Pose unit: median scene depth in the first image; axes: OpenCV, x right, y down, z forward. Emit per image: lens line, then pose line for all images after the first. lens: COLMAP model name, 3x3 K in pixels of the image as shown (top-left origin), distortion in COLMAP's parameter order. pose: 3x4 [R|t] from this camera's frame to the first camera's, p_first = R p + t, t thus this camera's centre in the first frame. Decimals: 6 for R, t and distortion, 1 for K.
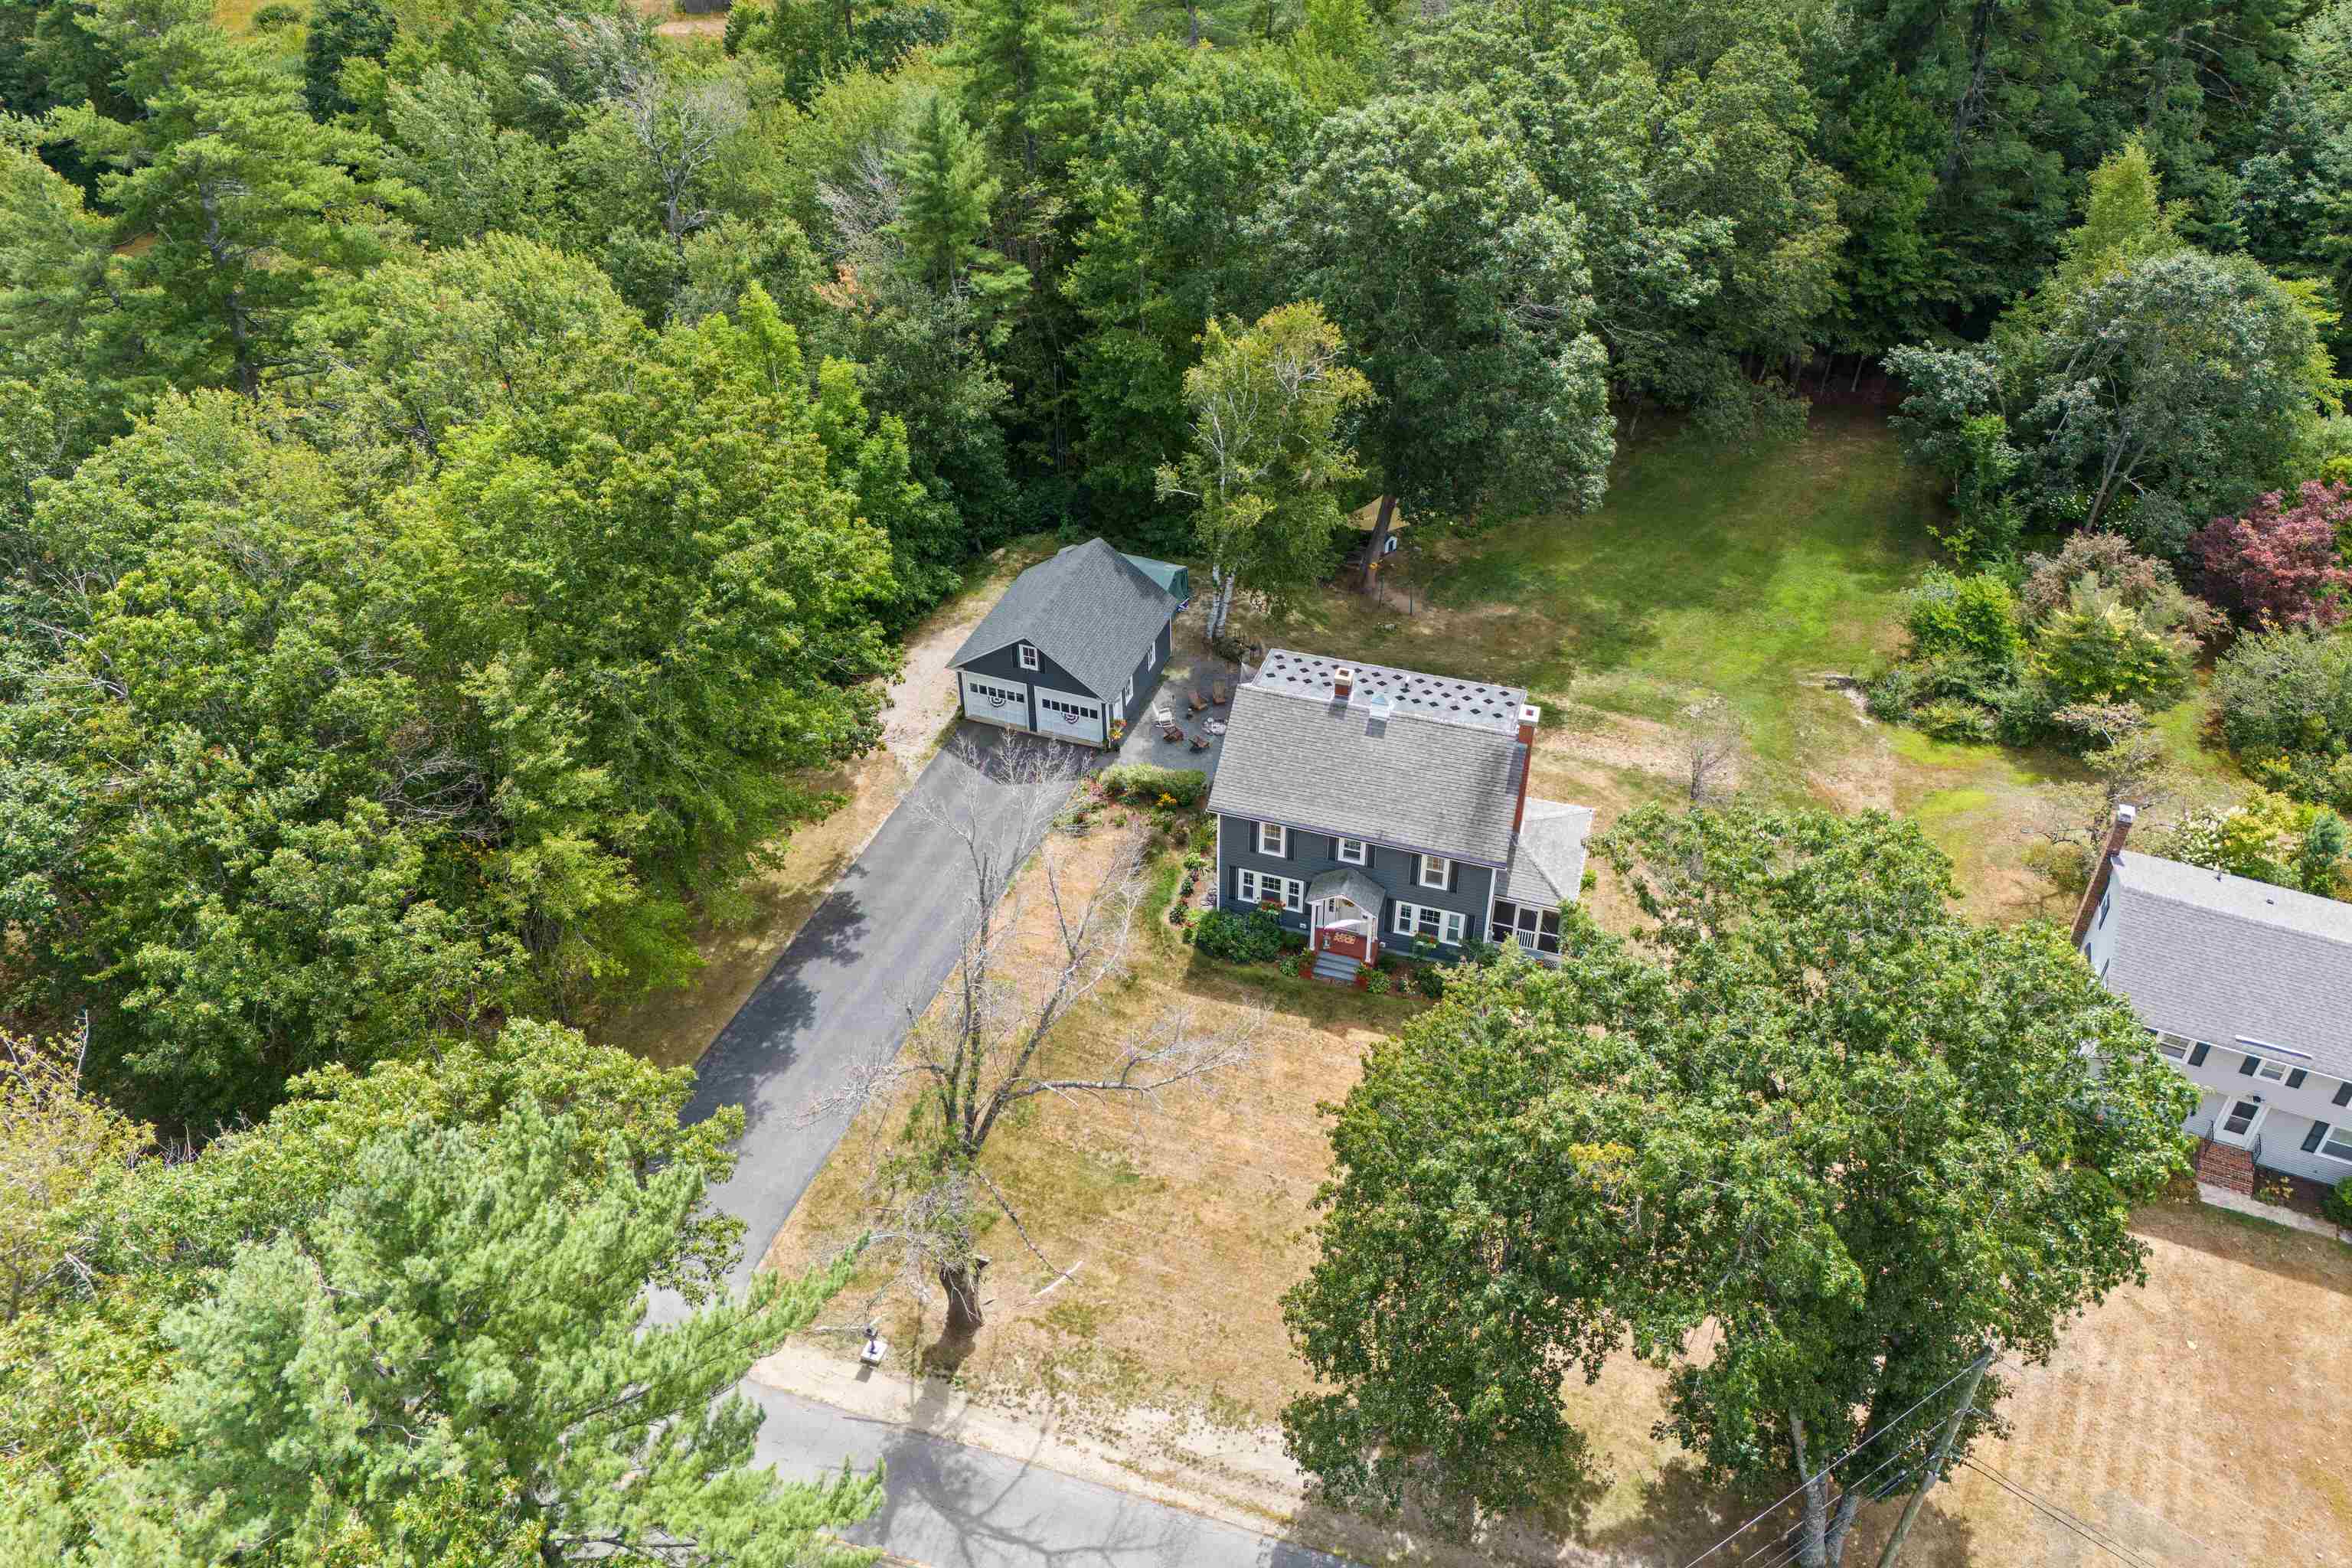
lens RADIAL K [[1723.6, 0, 1174.7], [0, 1723.6, 682.6], [0, 0, 1]] dist [0.054801, -0.052513]
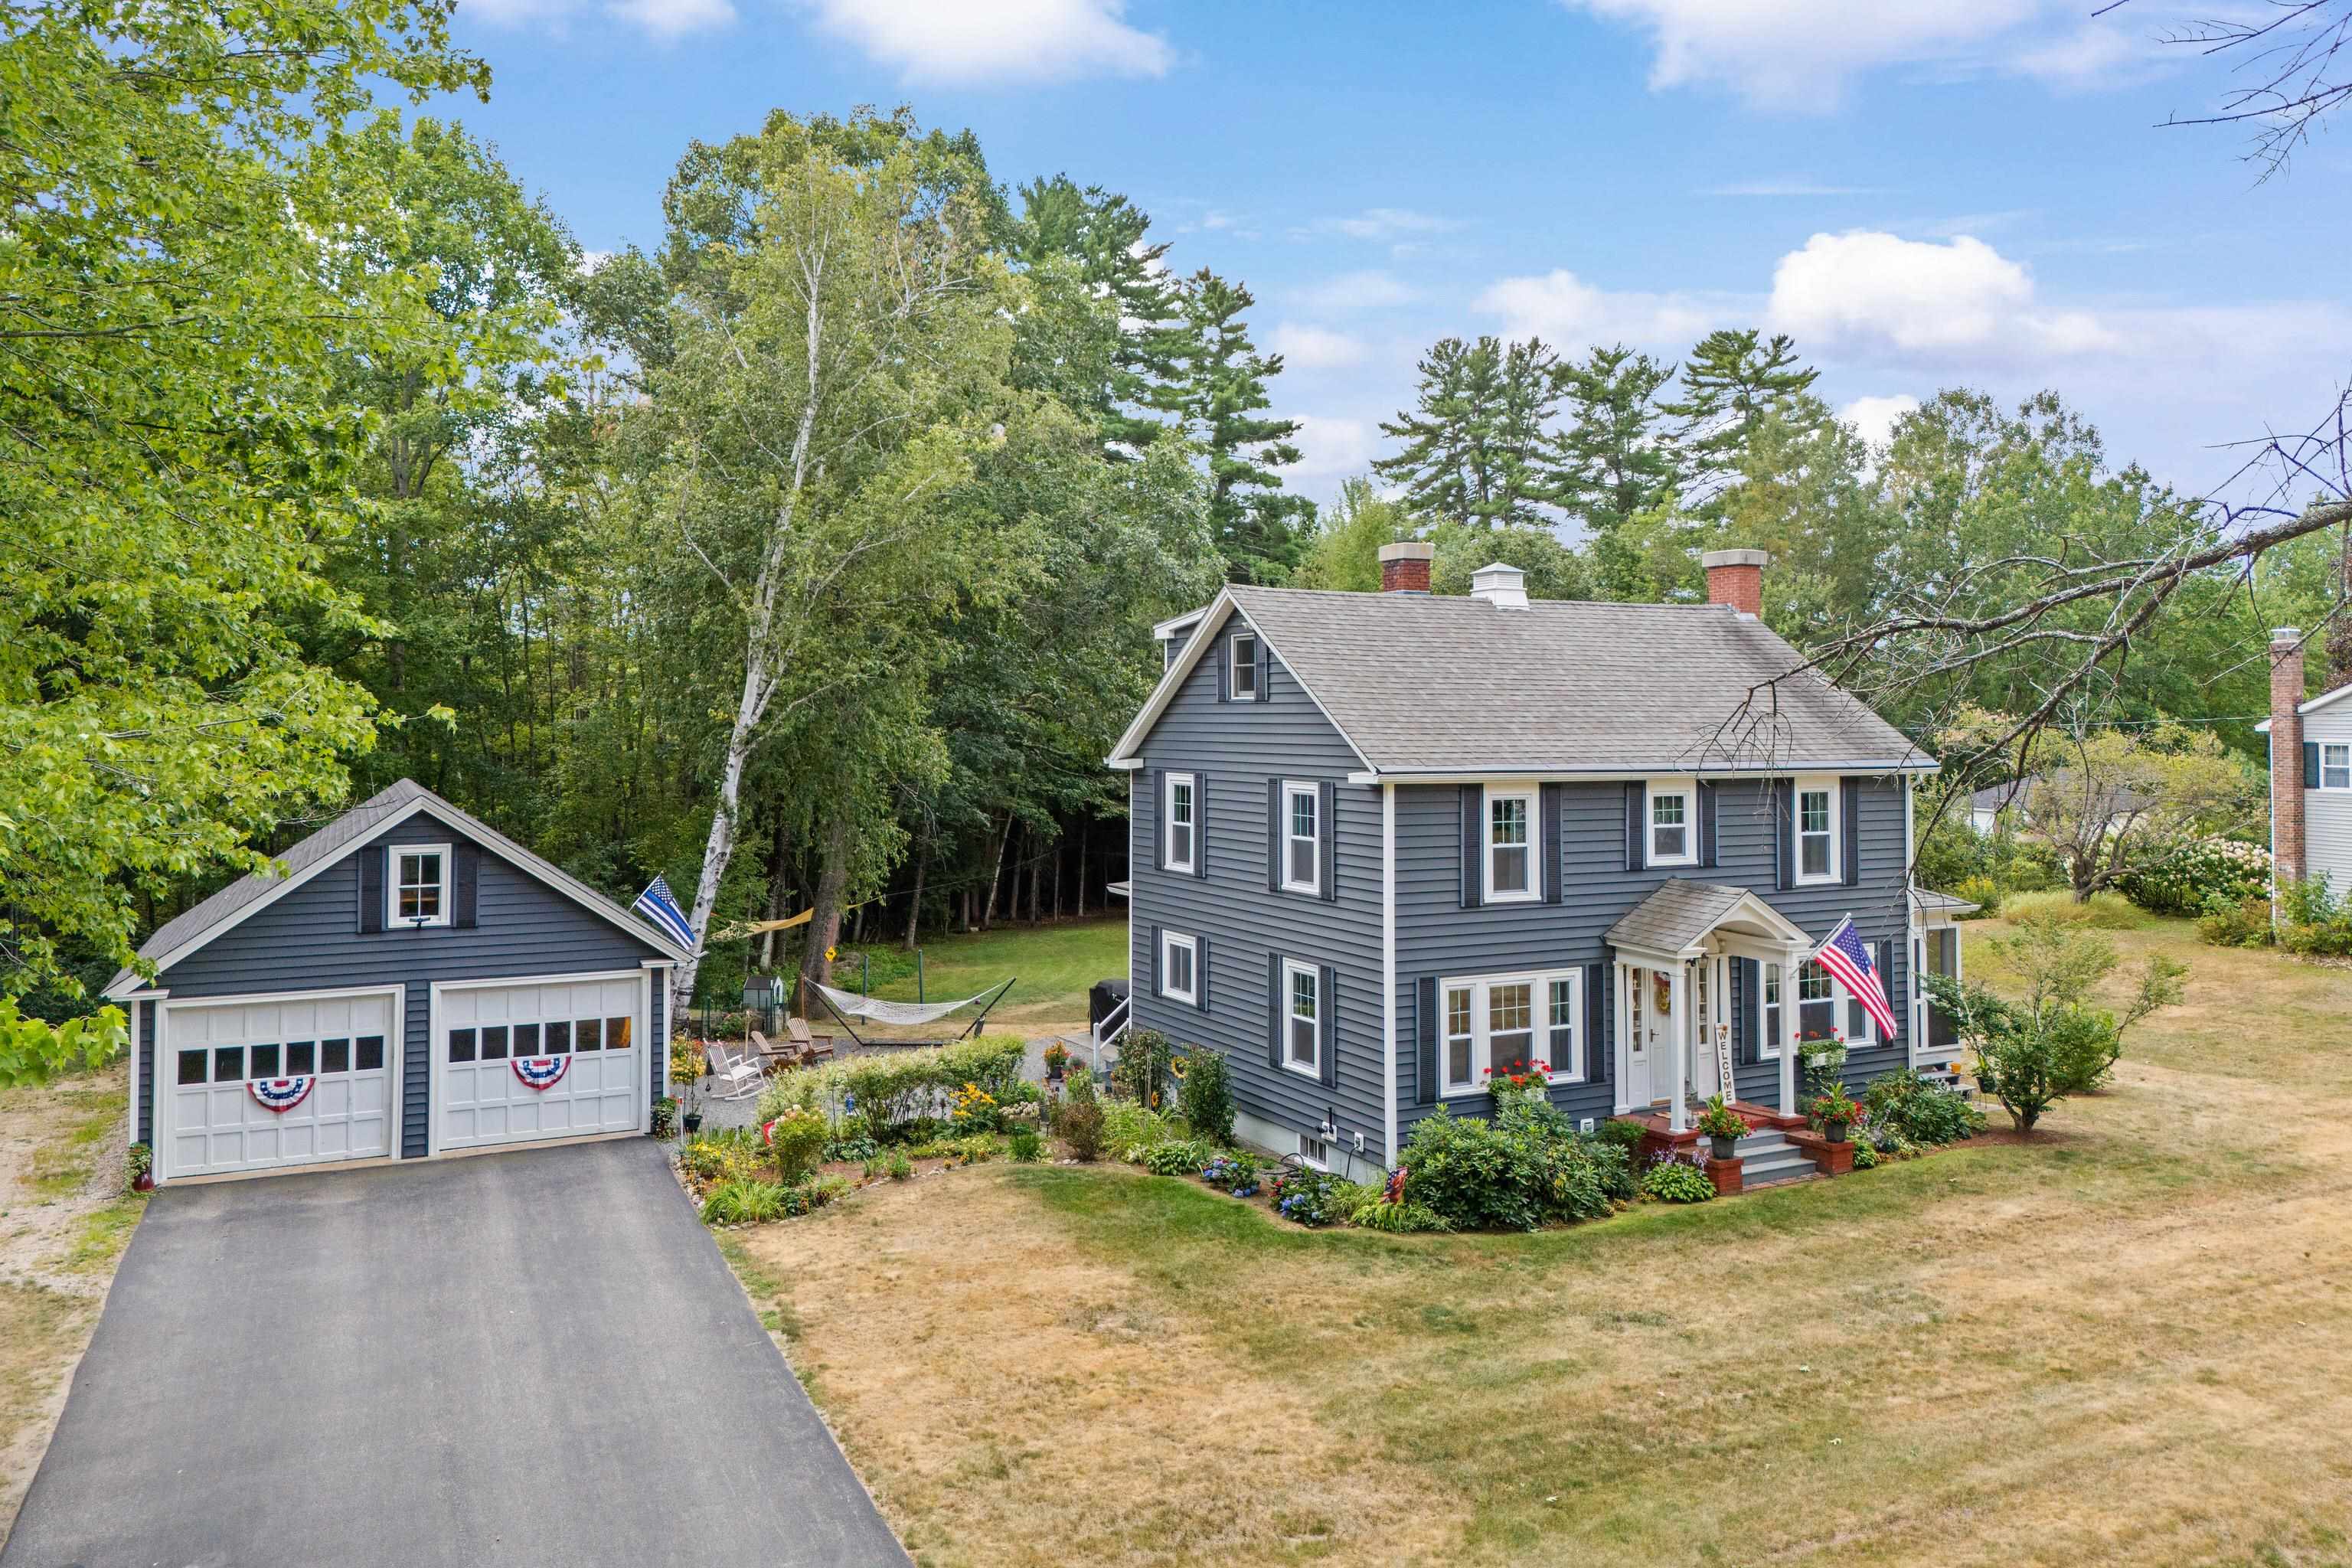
lens RADIAL K [[1723.6, 0, 1174.7], [0, 1723.6, 682.6], [0, 0, 1]] dist [0.054801, -0.052513]
pose [[0.697643, 0.029008, 0.715858, -0.245852], [0.413259, 0.799910, -0.435157, 0.179042], [-0.585244, 0.599419, 0.546064, 0.737844]]
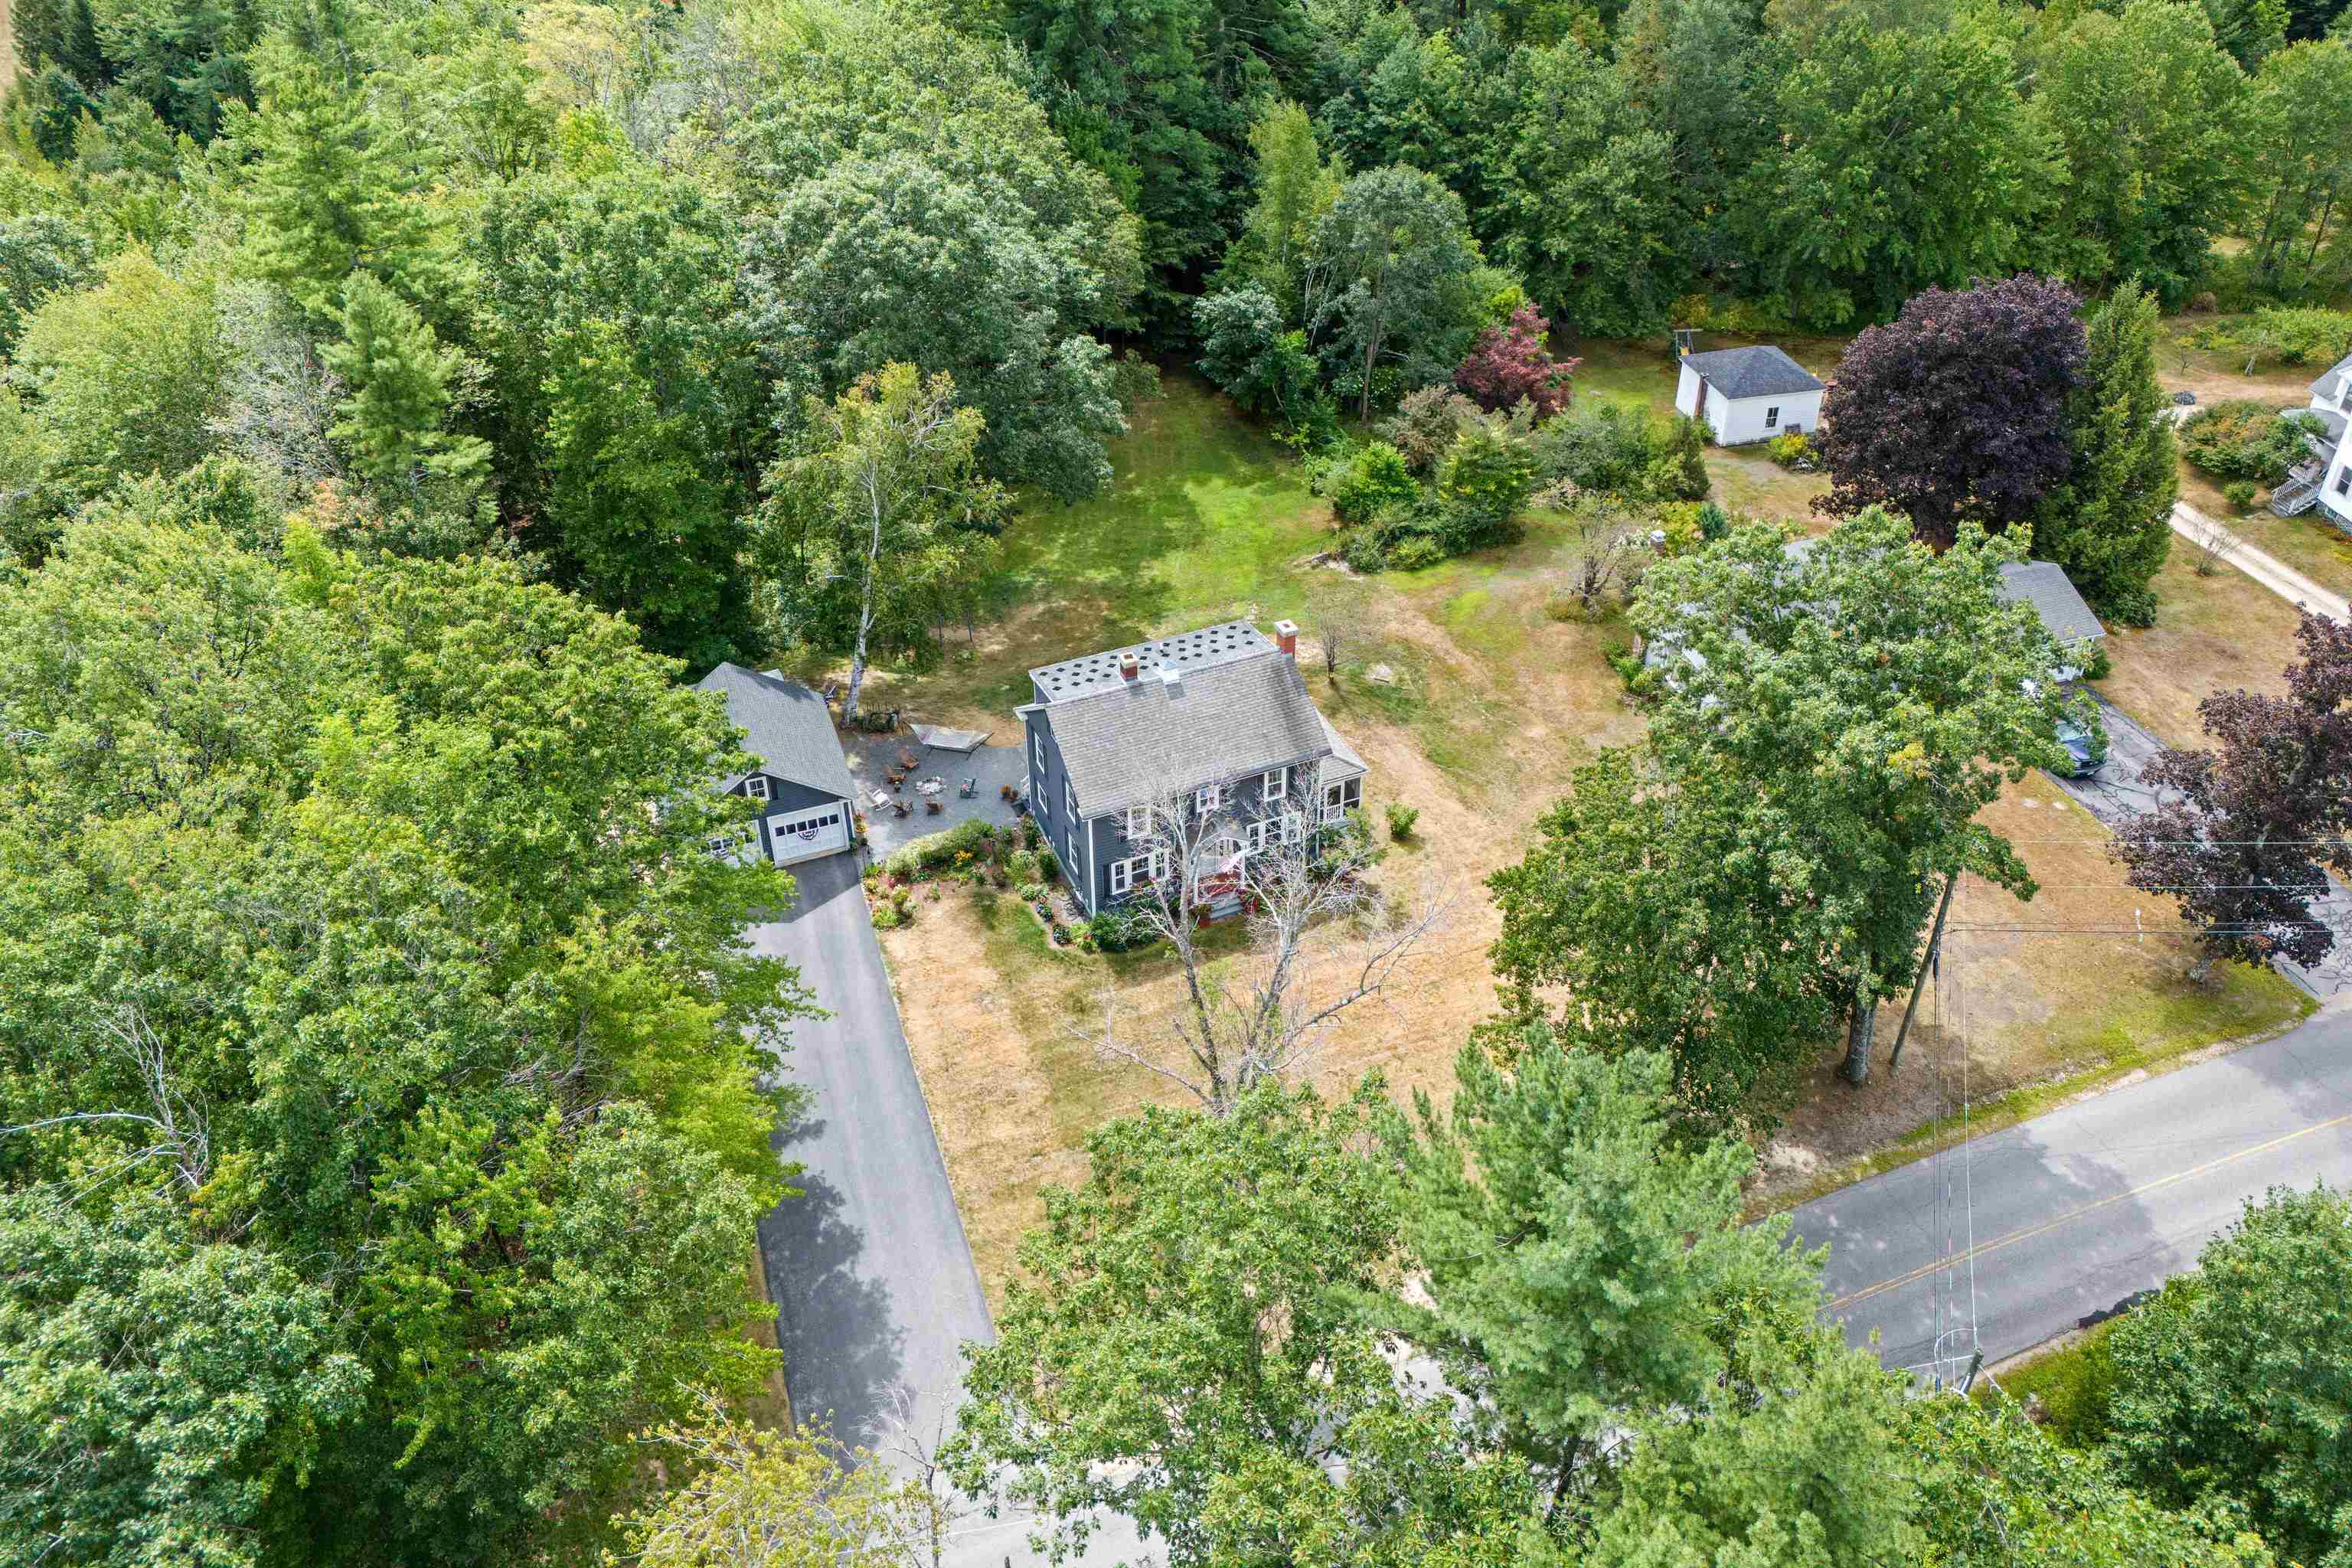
lens RADIAL K [[1723.6, 0, 1174.7], [0, 1723.6, 682.6], [0, 0, 1]] dist [0.054801, -0.052513]
pose [[0.758079, -0.358738, 0.544631, -0.437675], [0.386241, 0.919867, 0.068285, -0.048990], [-0.525484, 0.158593, 0.835891, 0.067513]]
